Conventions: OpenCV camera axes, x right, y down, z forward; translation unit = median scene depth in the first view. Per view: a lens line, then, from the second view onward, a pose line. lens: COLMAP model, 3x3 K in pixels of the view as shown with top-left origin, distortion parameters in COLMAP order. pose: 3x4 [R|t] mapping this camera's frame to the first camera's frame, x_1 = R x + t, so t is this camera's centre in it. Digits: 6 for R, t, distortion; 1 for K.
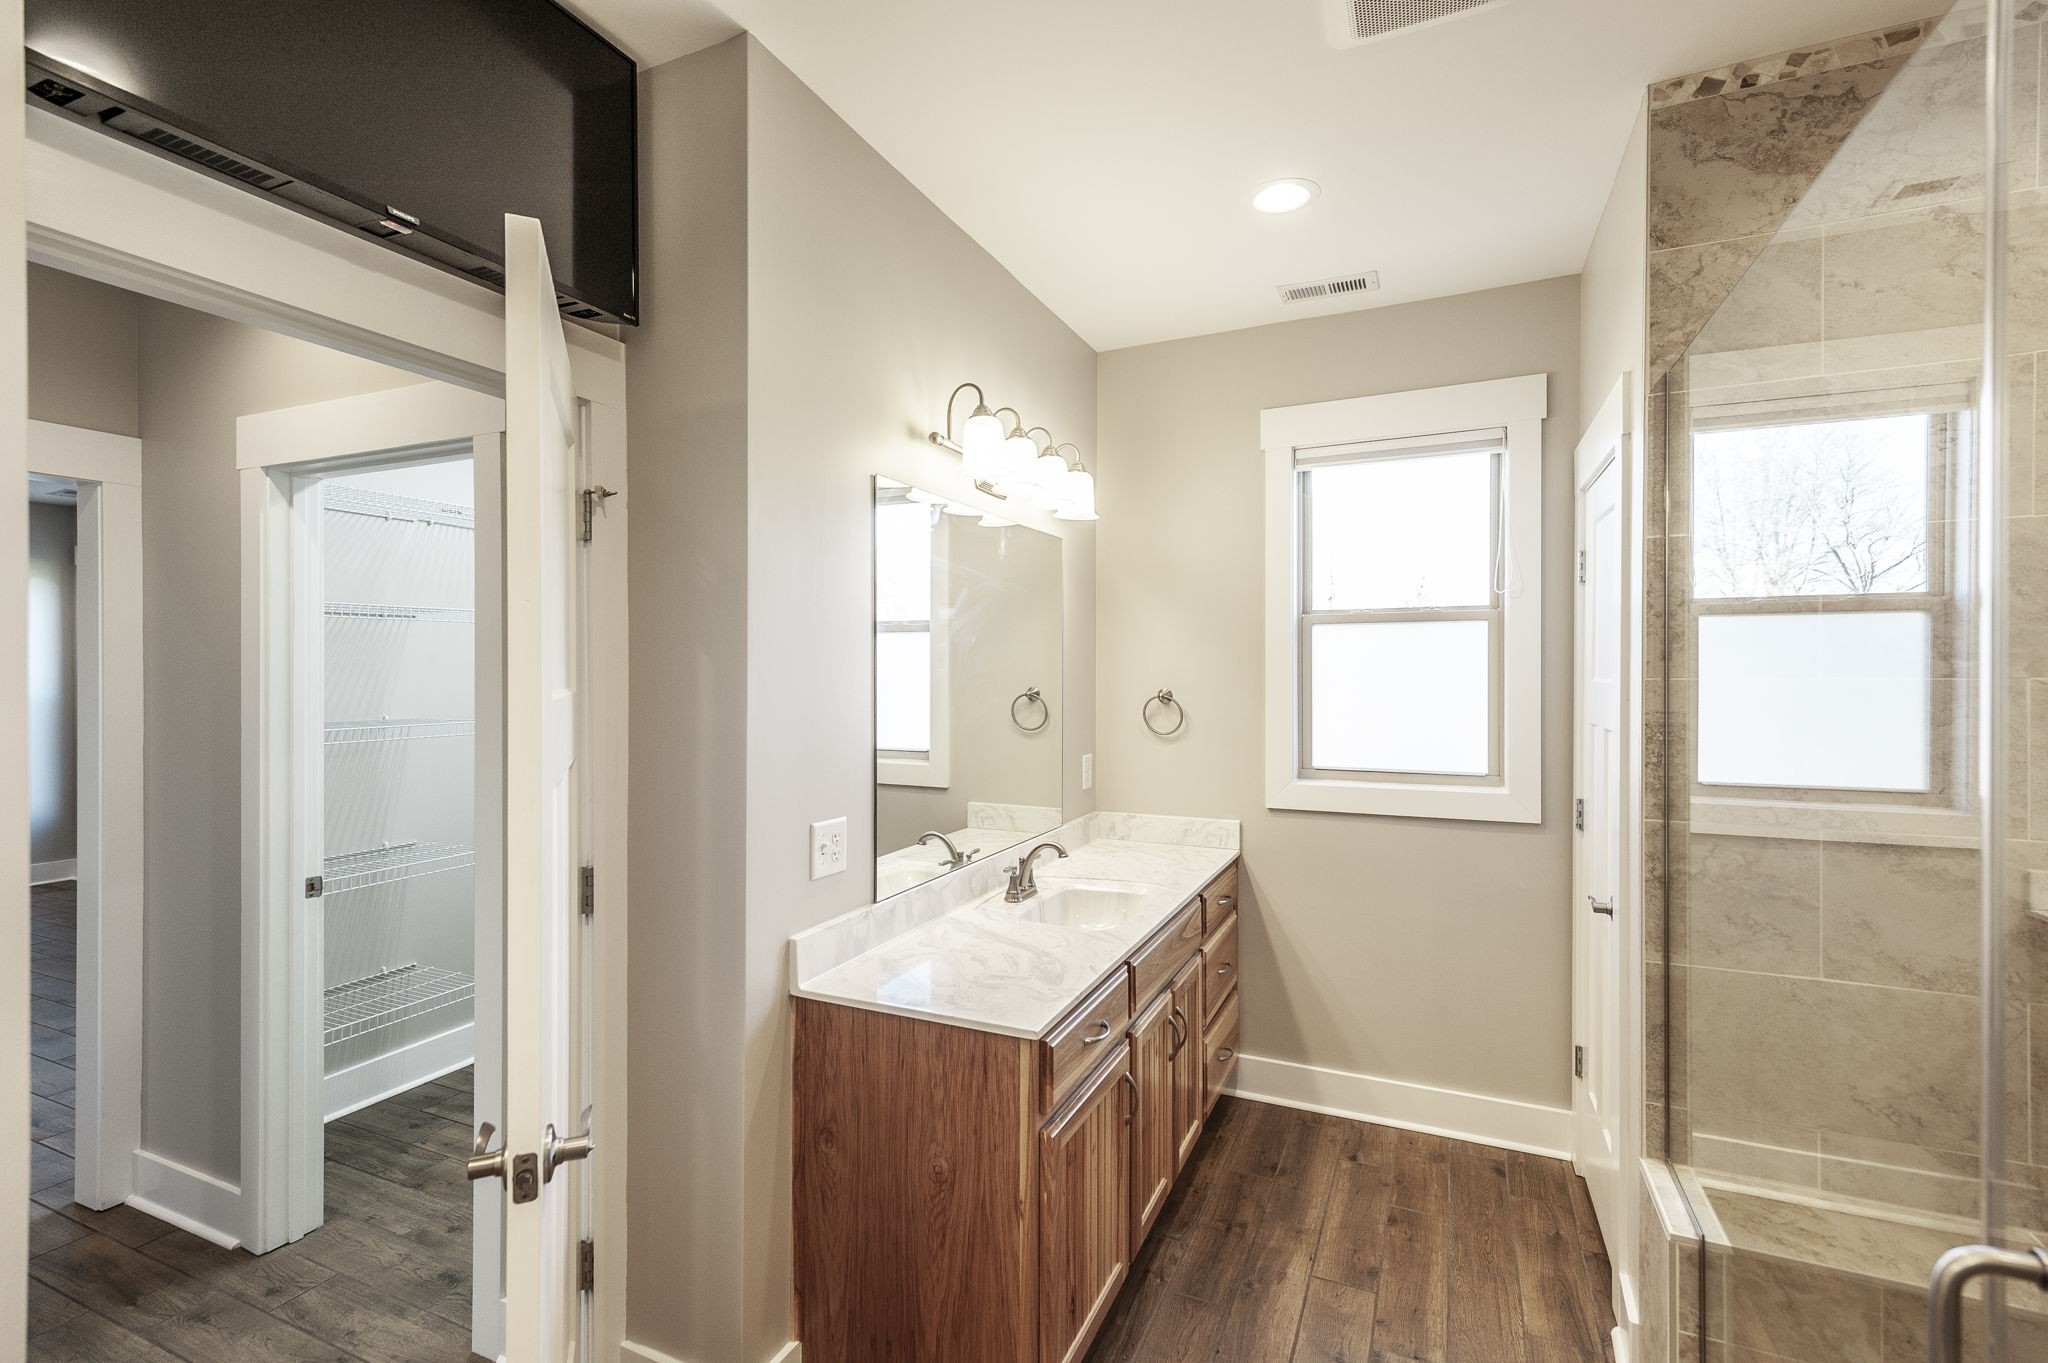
lens RADIAL K [[961.0, 0, 1027.6], [0, 961.0, 677.0], [0, 0, 1]] dist [0.017526, -0.000790]
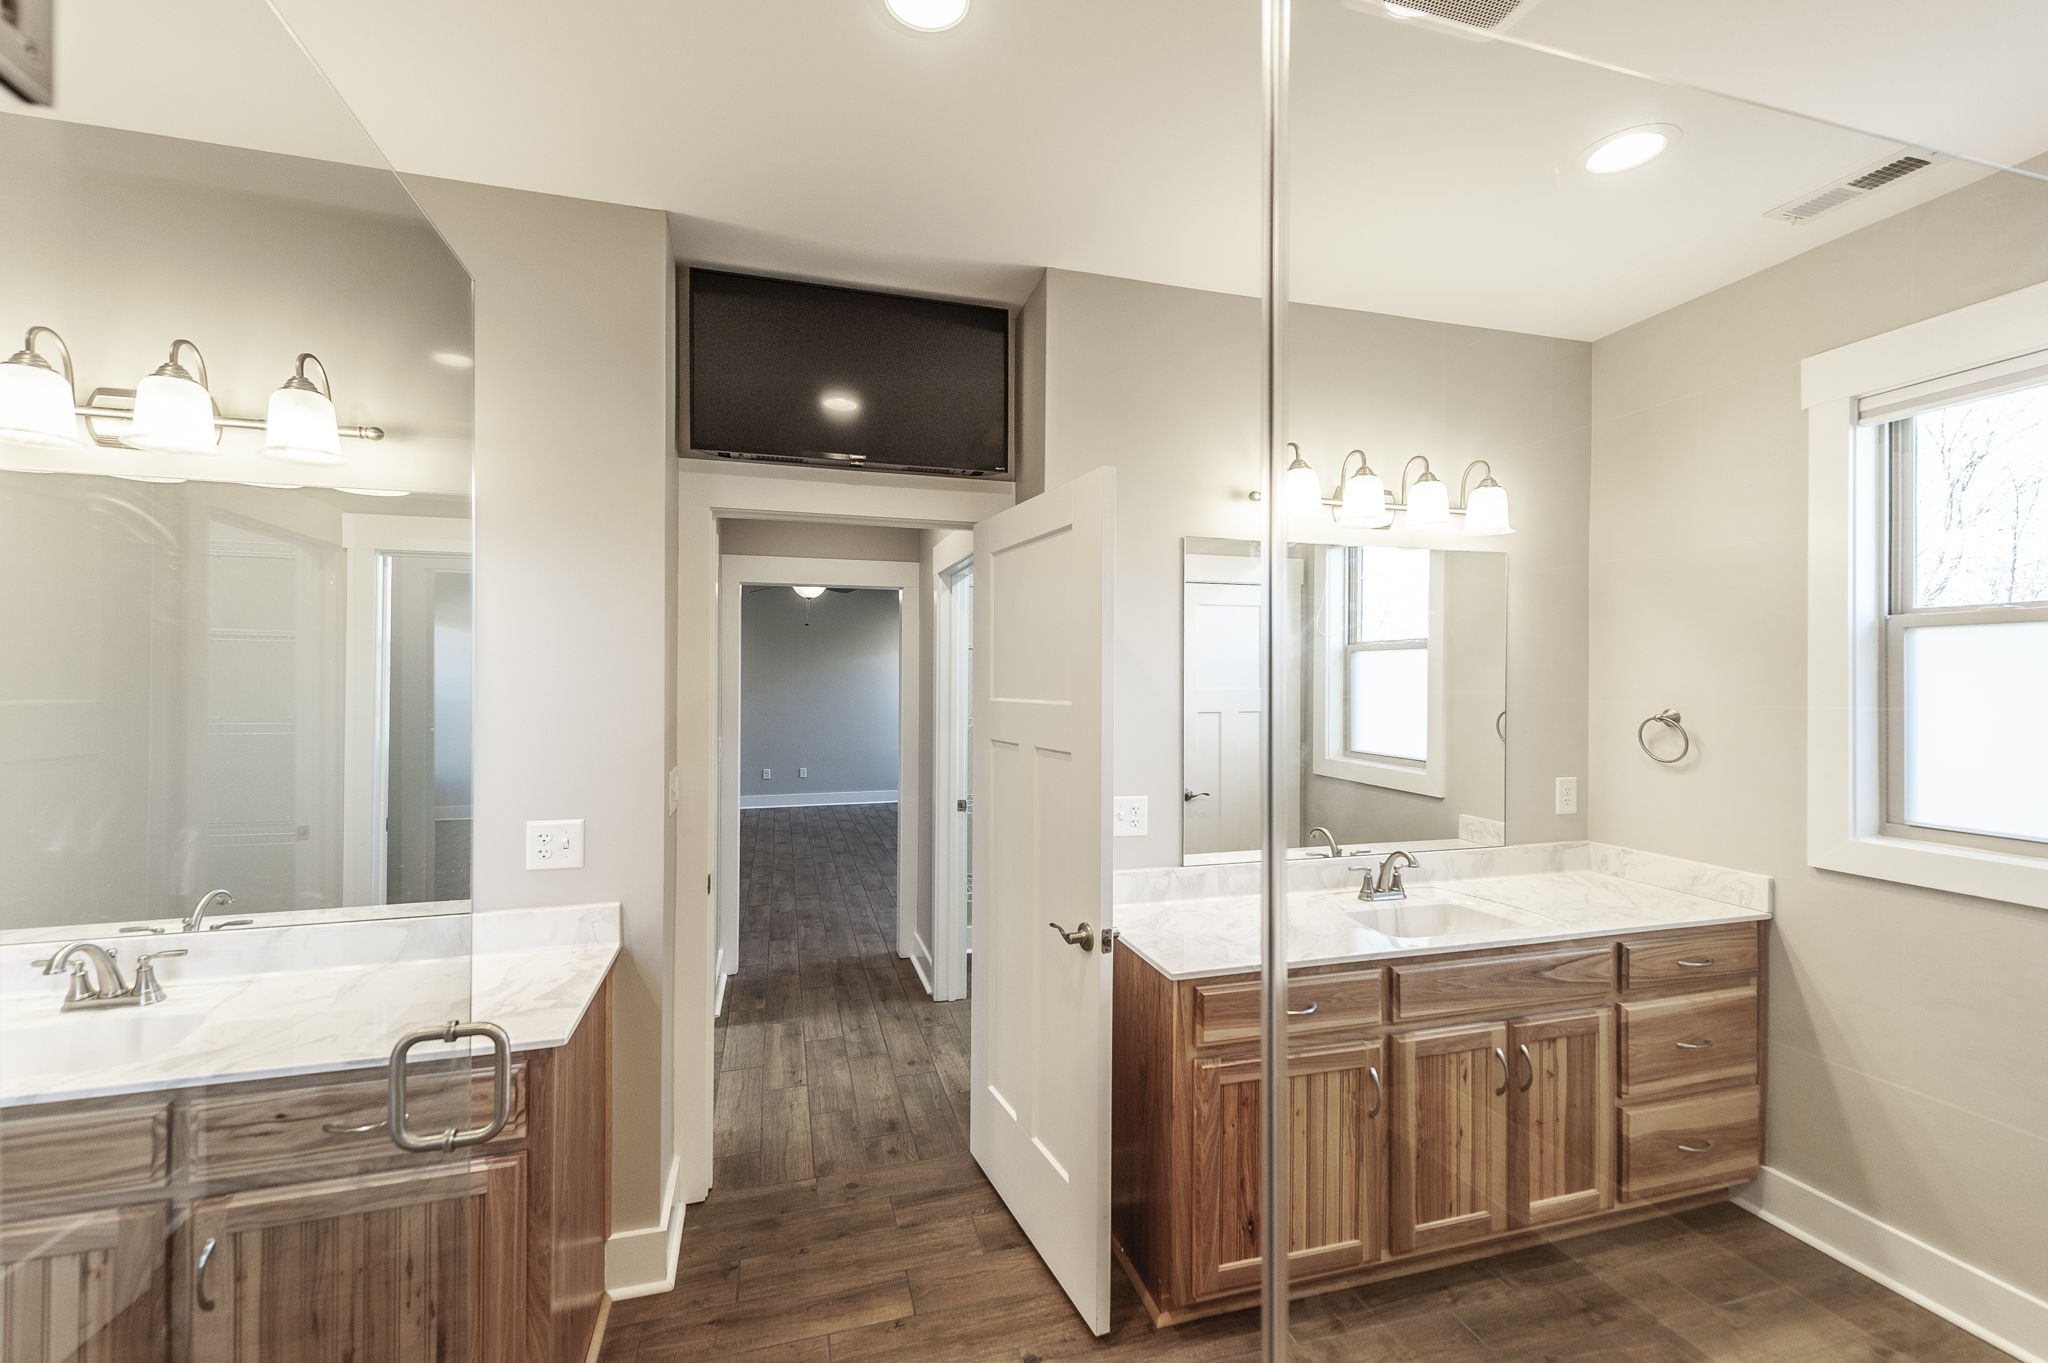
lens RADIAL K [[851.2, 0, 1024.0], [0, 851.2, 681.5], [0, 0, 1]] dist [0.022878, -0.009902]
pose [[0.642808, 0.005515, -0.766008, 0.387765], [-0.008318, 0.999965, 0.000219, -0.008817], [0.765982, 0.006231, 0.642832, 0.063630]]
